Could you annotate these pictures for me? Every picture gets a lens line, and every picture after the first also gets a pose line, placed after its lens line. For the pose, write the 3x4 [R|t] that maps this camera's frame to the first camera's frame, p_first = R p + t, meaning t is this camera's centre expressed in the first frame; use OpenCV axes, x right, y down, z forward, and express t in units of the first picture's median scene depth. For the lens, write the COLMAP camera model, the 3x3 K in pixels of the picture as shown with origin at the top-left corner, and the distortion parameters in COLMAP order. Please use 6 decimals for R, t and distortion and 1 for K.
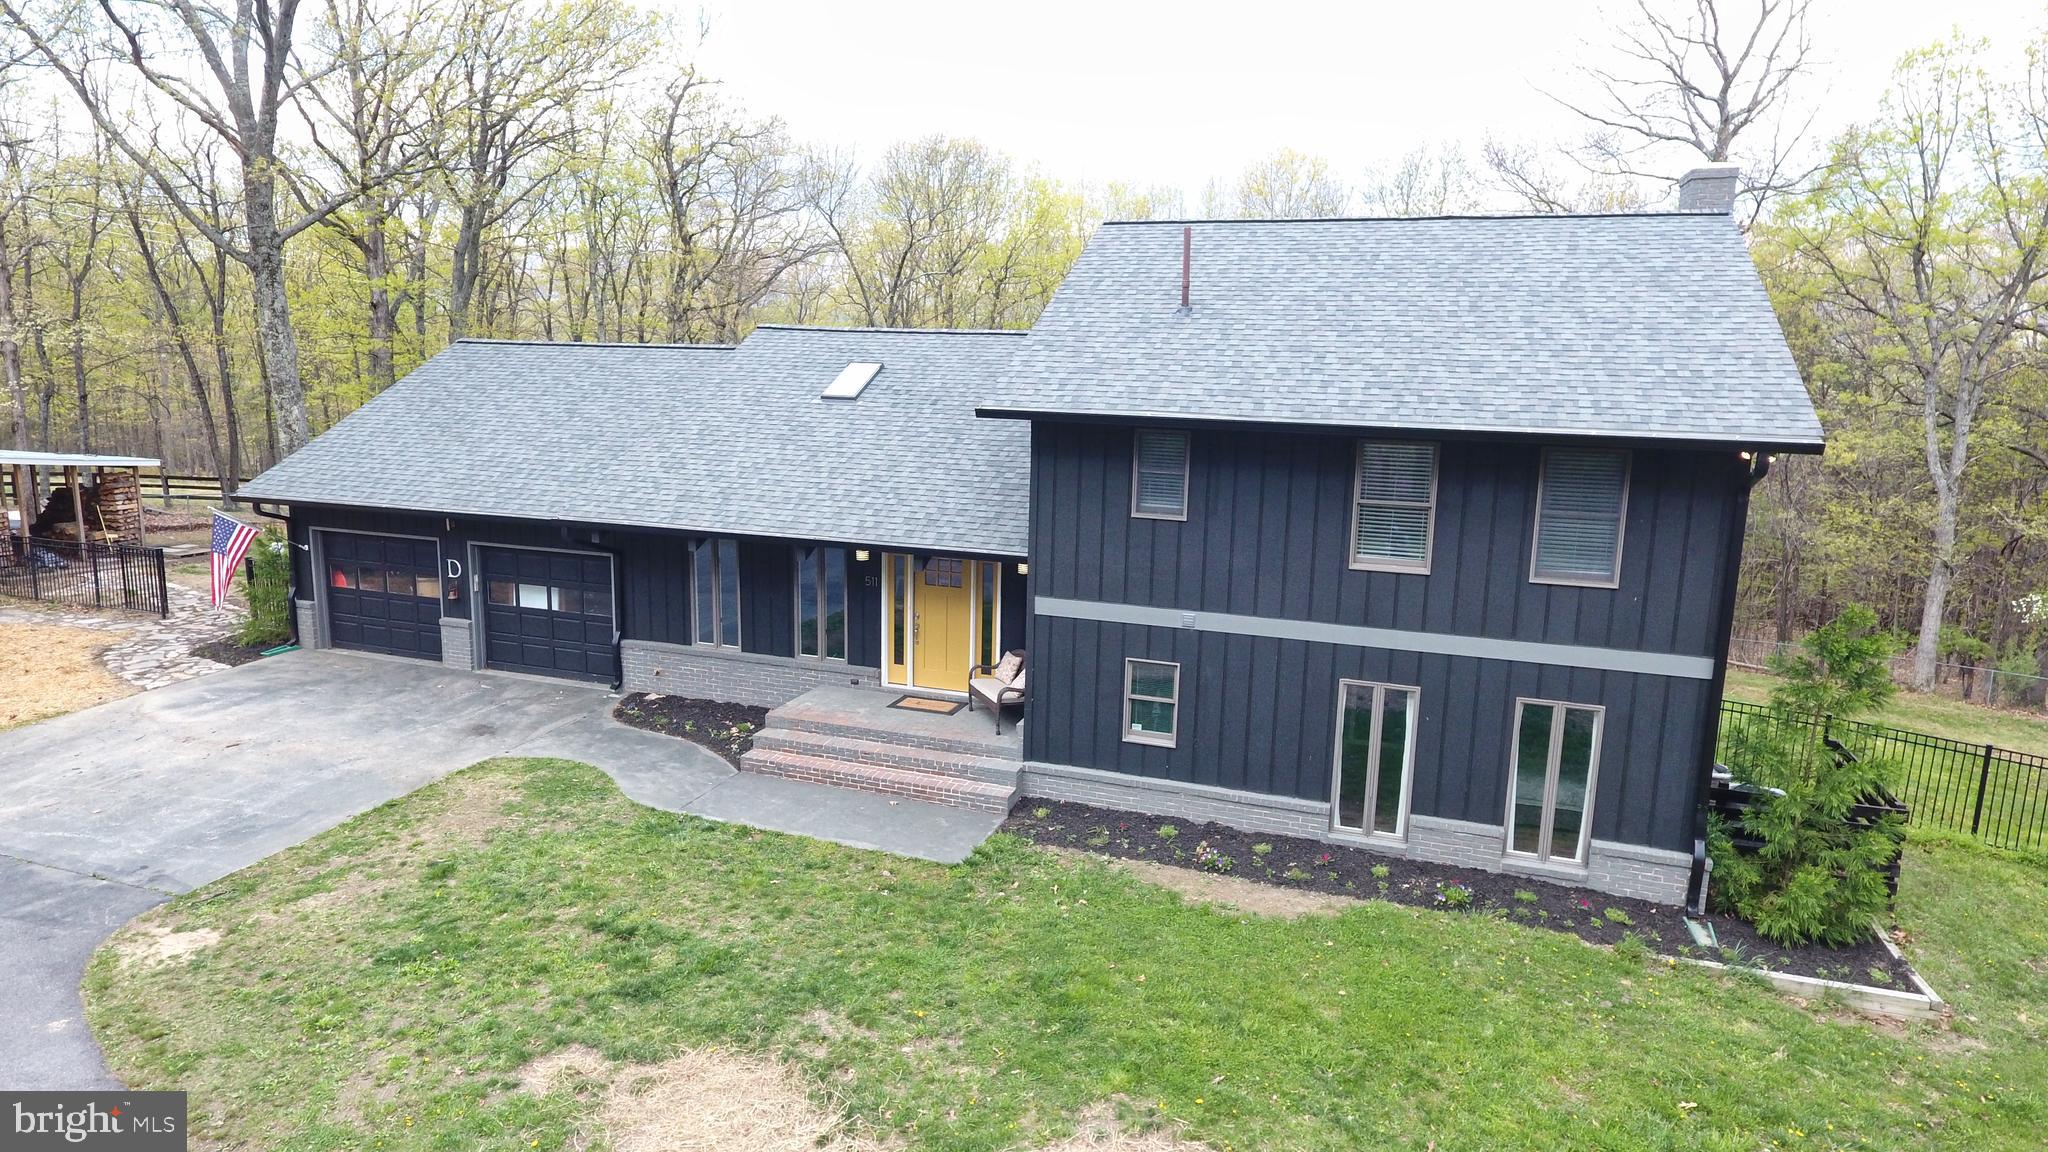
lens RADIAL K [[1197.3, 0, 1005.2], [0, 1197.3, 565.6], [0, 0, 1]] dist [-0.007275, 0.002981]
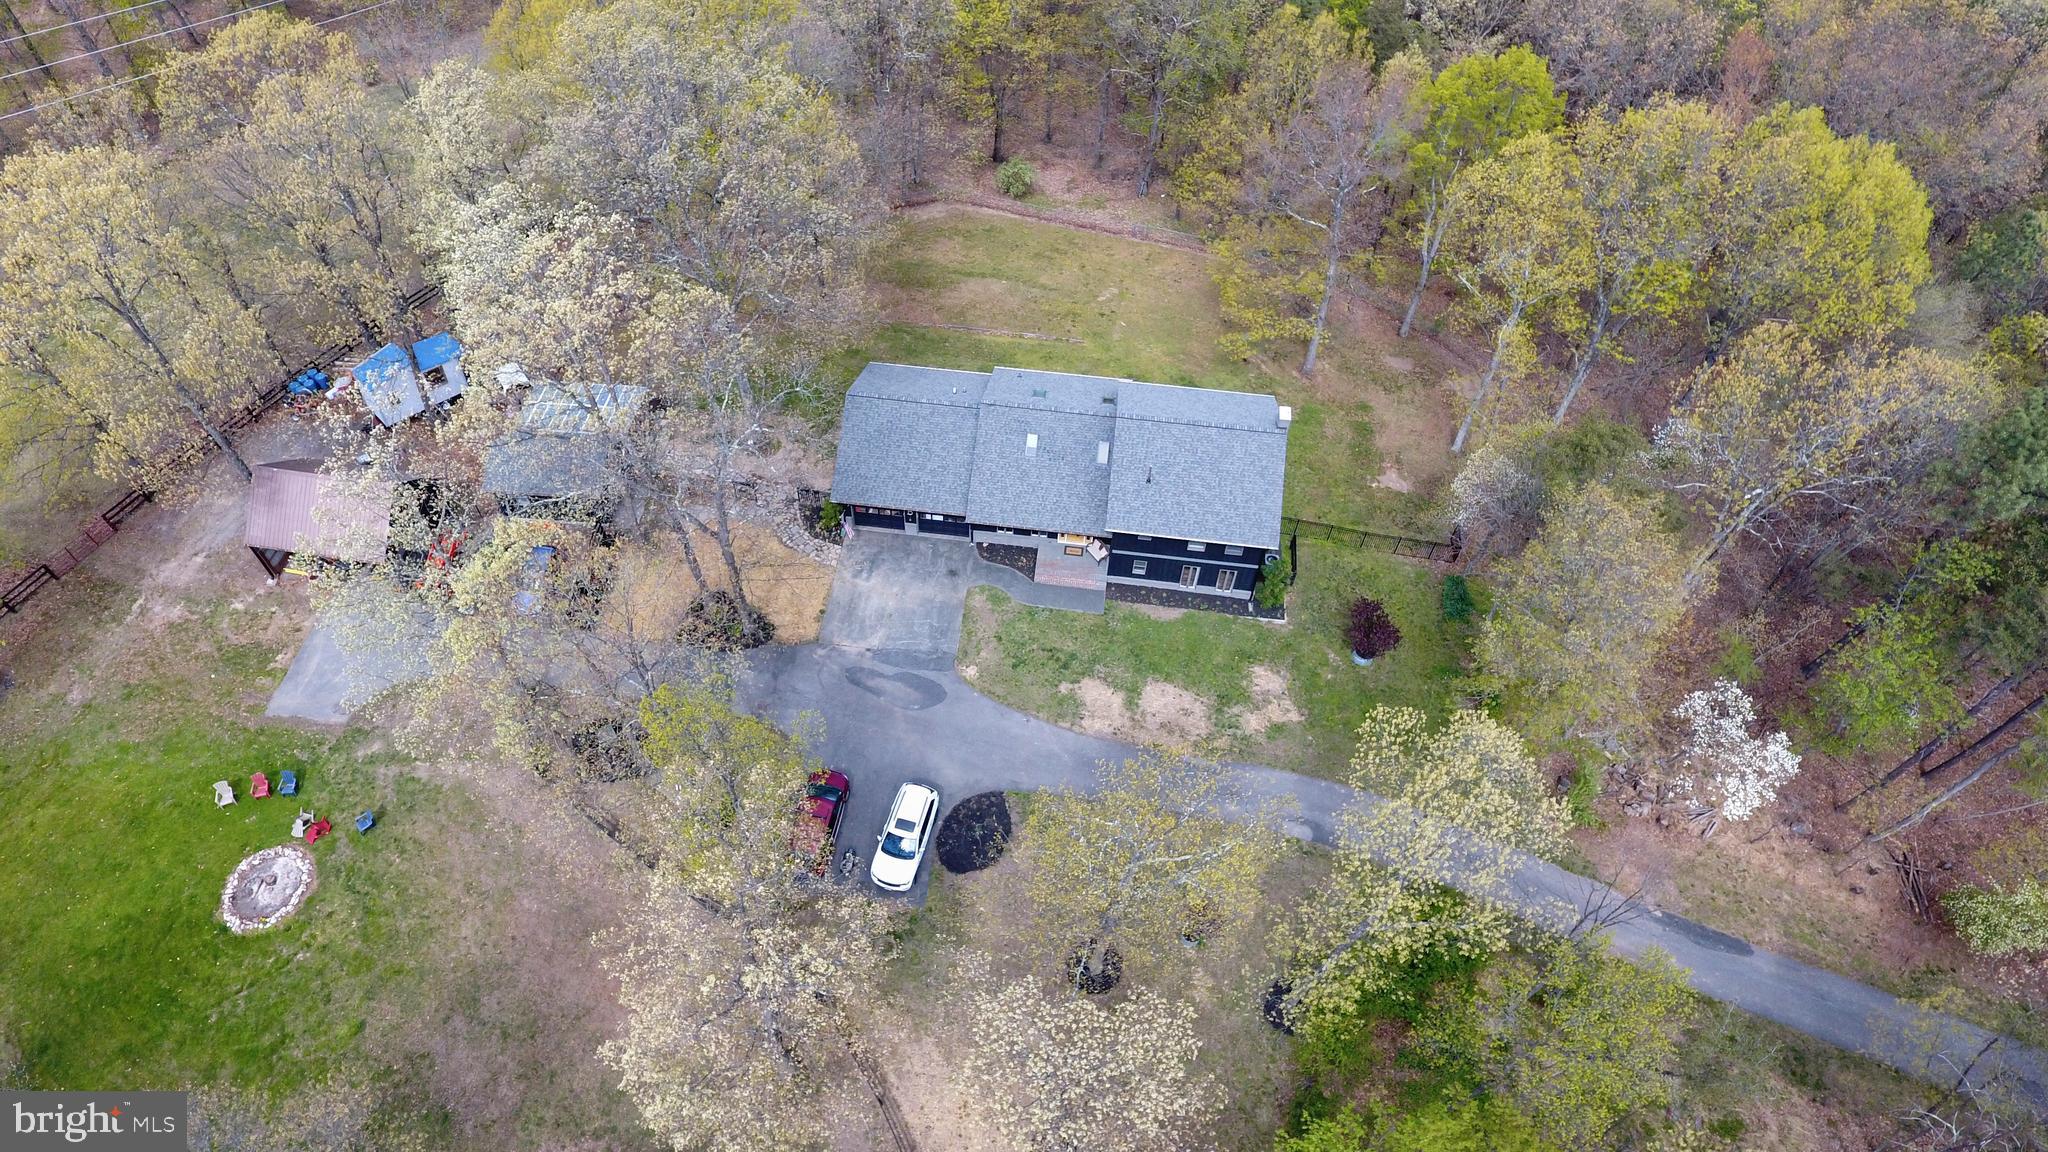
lens RADIAL K [[1197.3, 0, 1011.7], [0, 1197.3, 567.5], [0, 0, 1]] dist [-0.007275, 0.002981]
pose [[0.975859, -0.169251, 0.138031, -0.883028], [0.034711, 0.744171, 0.667087, -2.660139], [-0.215624, -0.646192, 0.732081, -1.960328]]
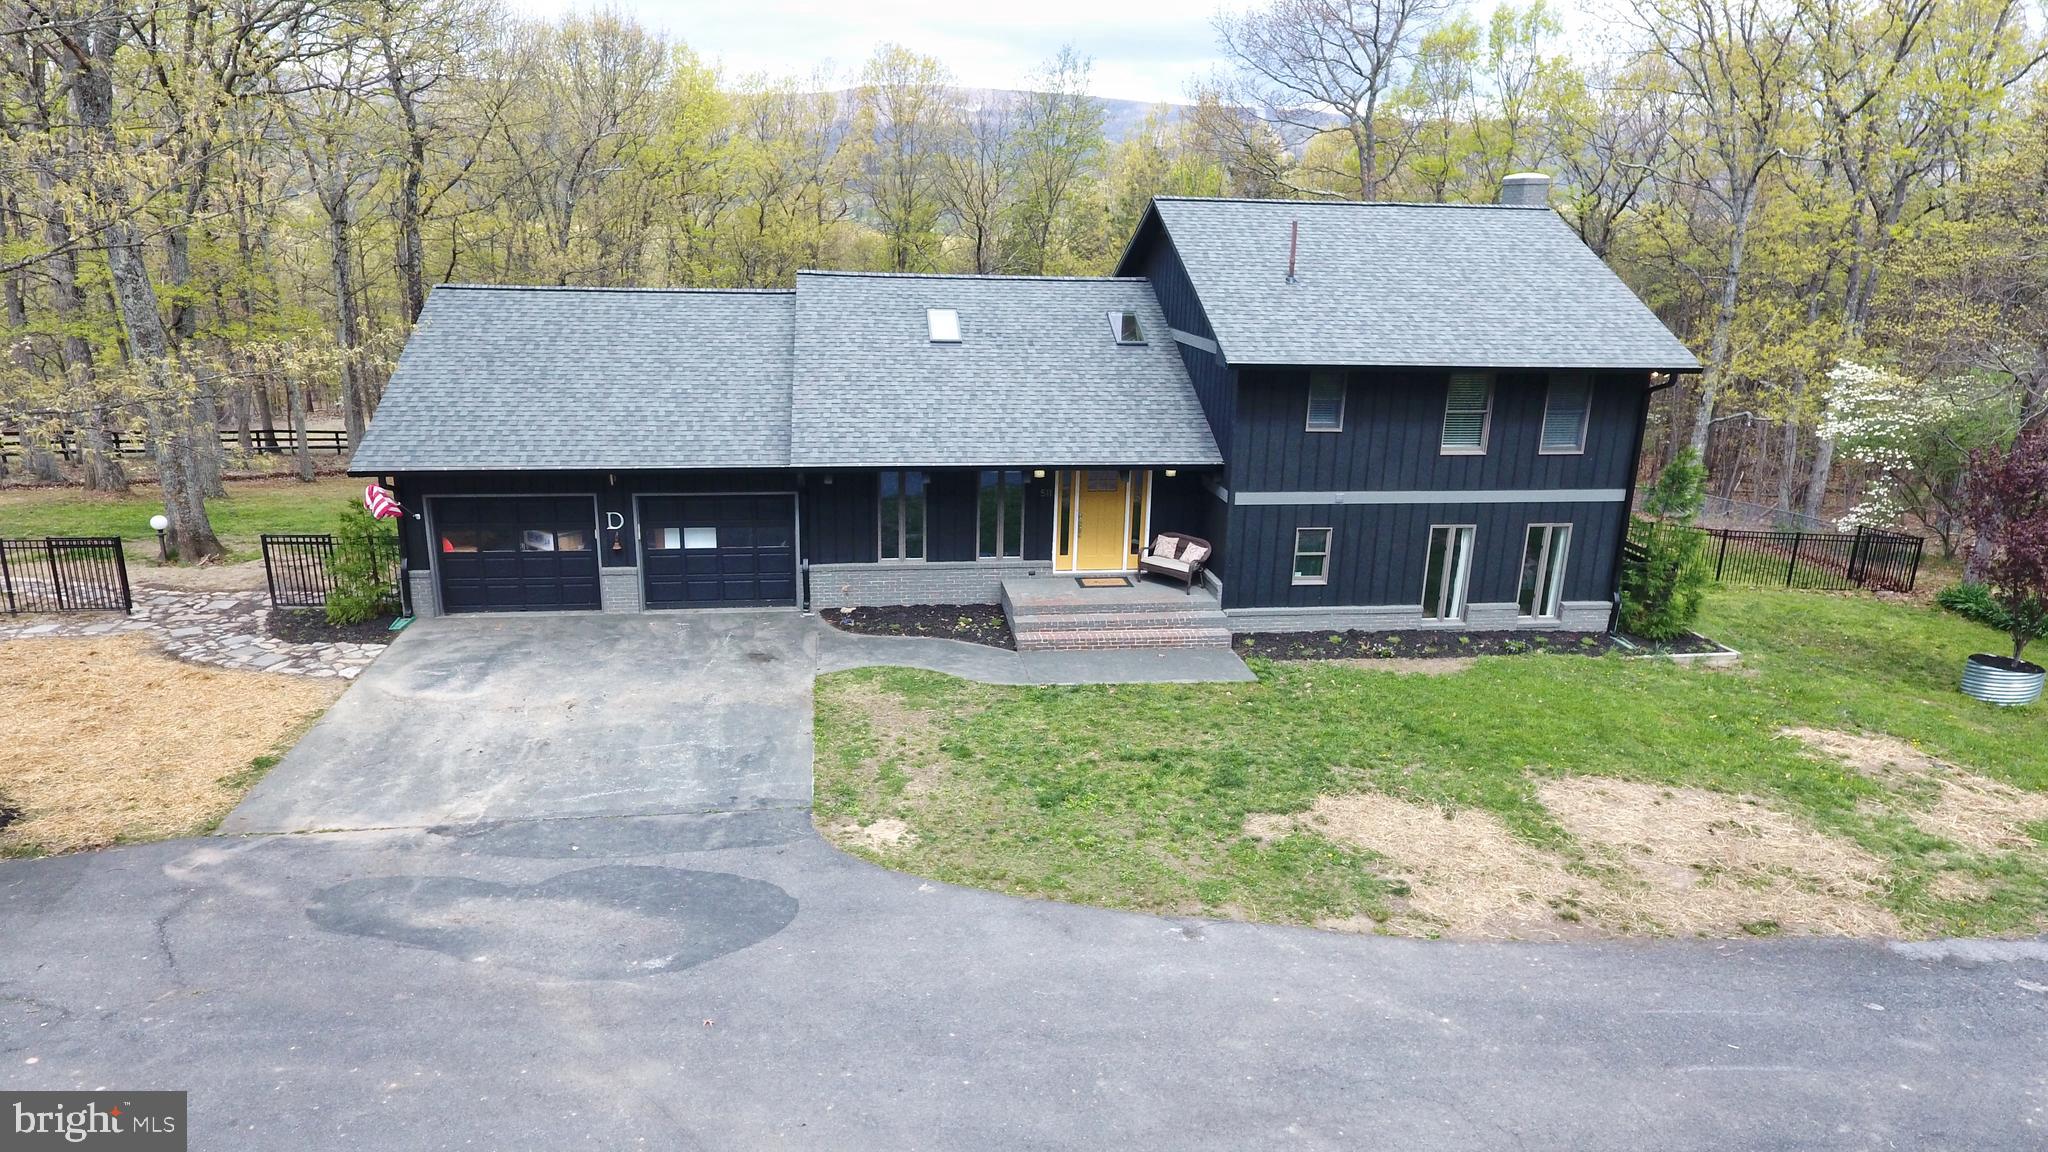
lens RADIAL K [[1197.3, 0, 1008.4], [0, 1197.3, 567.4], [0, 0, 1]] dist [-0.007275, 0.002981]
pose [[0.888361, -0.128745, 0.440726, -0.834005], [0.077826, 0.988216, 0.131806, -0.092300], [-0.452502, -0.082791, 0.887912, -0.134106]]
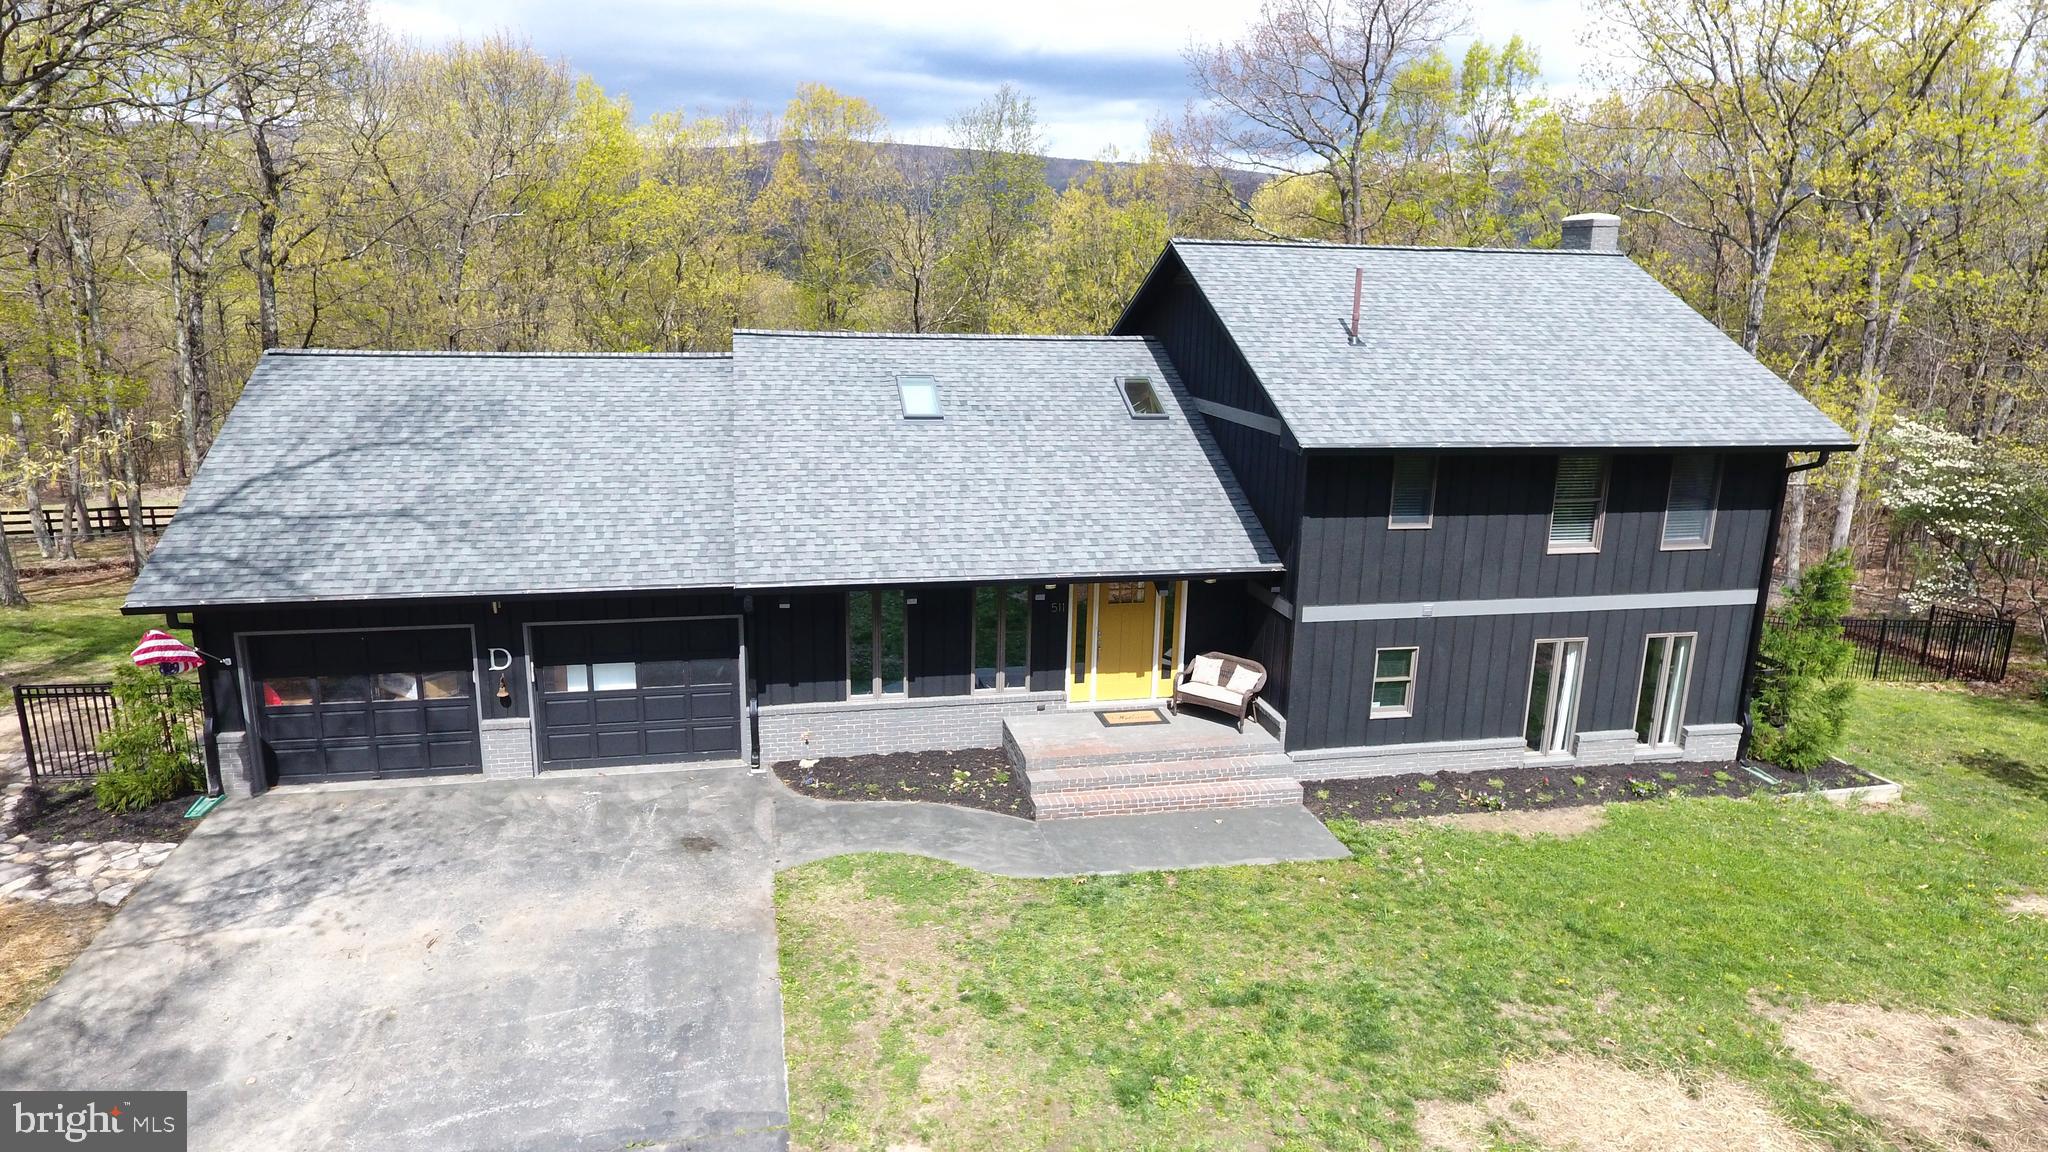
lens RADIAL K [[1197.3, 0, 1008.1], [0, 1197.3, 566.6], [0, 0, 1]] dist [-0.007275, 0.002981]
pose [[0.853971, -0.126012, 0.504831, -0.758786], [0.089185, 0.991321, 0.096581, -0.141854], [-0.512620, -0.037454, 0.857798, 0.184208]]
